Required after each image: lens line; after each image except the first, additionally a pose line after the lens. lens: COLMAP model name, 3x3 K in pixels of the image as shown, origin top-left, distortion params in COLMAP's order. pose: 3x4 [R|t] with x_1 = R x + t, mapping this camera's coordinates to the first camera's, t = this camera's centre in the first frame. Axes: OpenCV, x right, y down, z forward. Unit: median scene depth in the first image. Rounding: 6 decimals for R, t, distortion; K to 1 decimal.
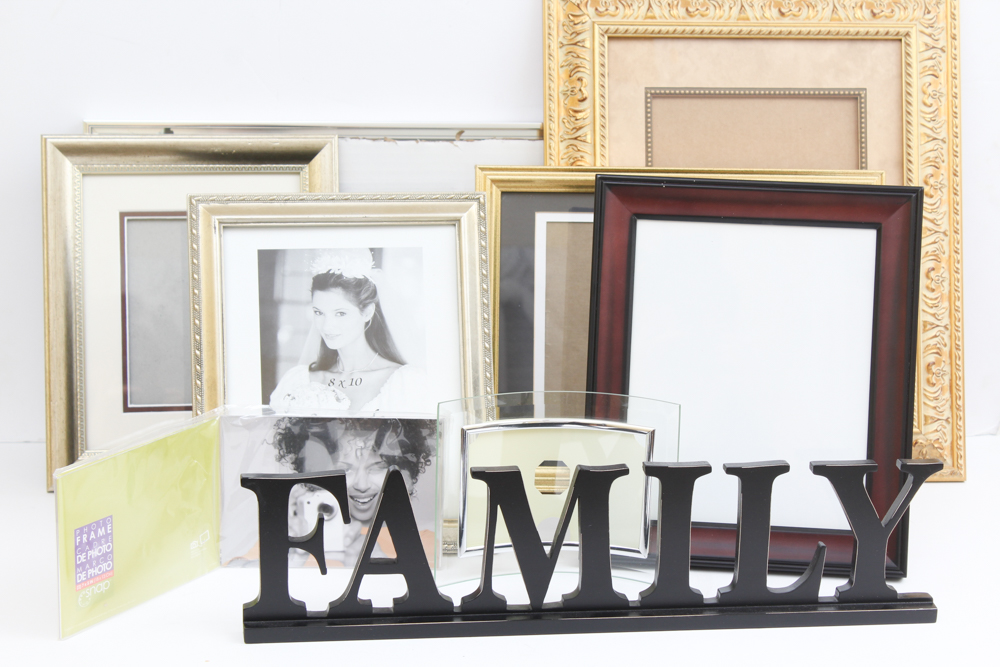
lens RADIAL K [[2290.6, 0, 500.0], [0, 2290.6, 333.5], [0, 0, 1]] dist [0.048188, 0.094784]
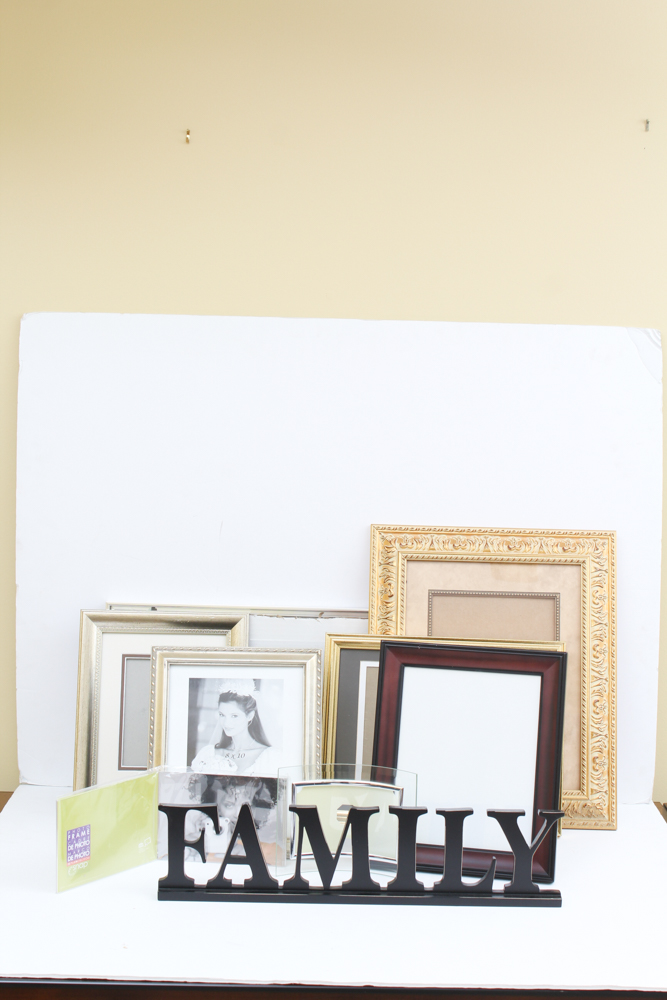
lens RADIAL K [[1590.4, 0, 333.5], [0, 1590.4, 500.0], [0, 0, 1]] dist [-0.042822, -0.032925]
pose [[0.993182, 0.014816, -0.115631, 0.143774], [-0.032131, 0.988262, -0.149349, 0.007143], [0.112061, 0.152046, 0.982000, -0.208451]]
